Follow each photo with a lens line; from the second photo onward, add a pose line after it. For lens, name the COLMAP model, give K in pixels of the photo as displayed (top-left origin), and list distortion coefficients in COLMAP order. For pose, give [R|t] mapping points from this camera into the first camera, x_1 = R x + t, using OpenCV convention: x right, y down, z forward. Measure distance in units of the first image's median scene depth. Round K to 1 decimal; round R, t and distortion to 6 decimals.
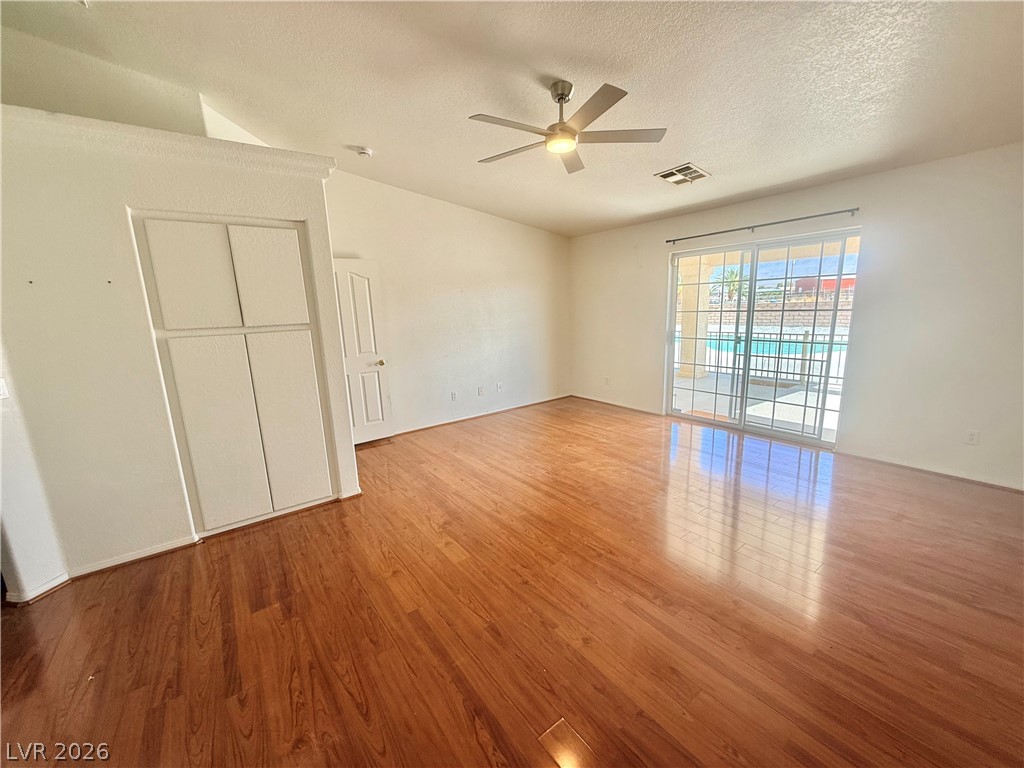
lens RADIAL K [[409.7, 0, 512.5], [0, 409.7, 386.5], [0, 0, 1]] dist [-0.001321, 0.000330]
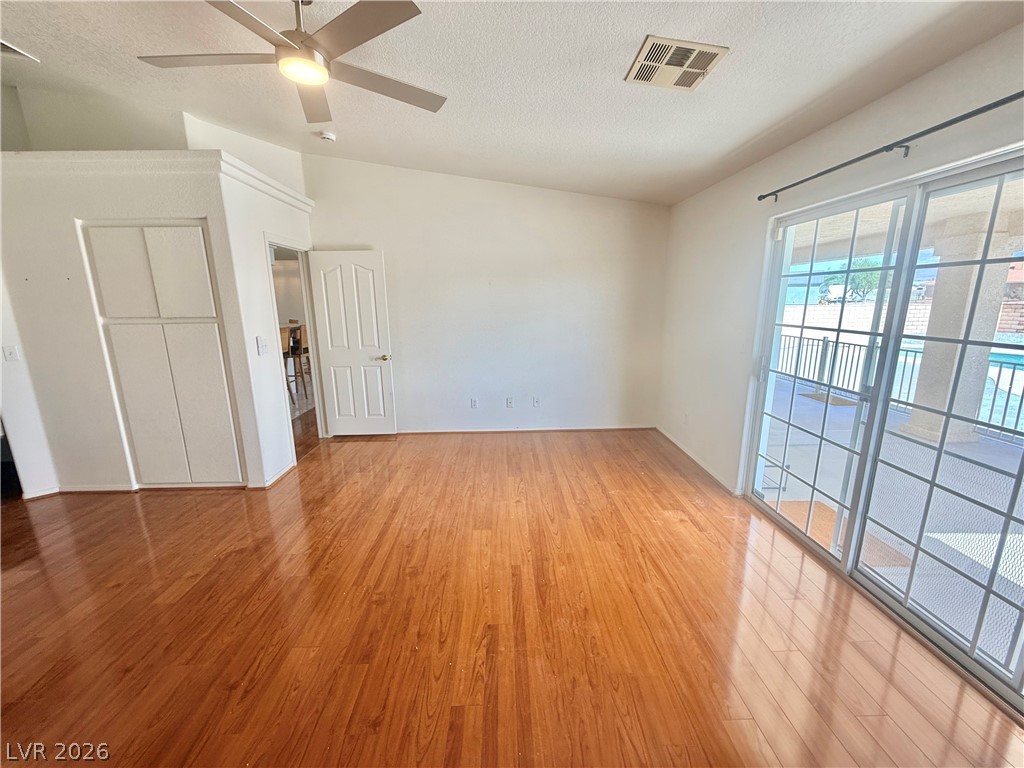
lens RADIAL K [[409.7, 0, 510.9], [0, 409.7, 387.2], [0, 0, 1]] dist [-0.001321, 0.000330]
pose [[0.814931, 0.151677, -0.559358, 0.642266], [-0.132387, 0.988347, 0.075127, -0.137030], [0.564235, 0.012828, 0.825514, 0.499637]]
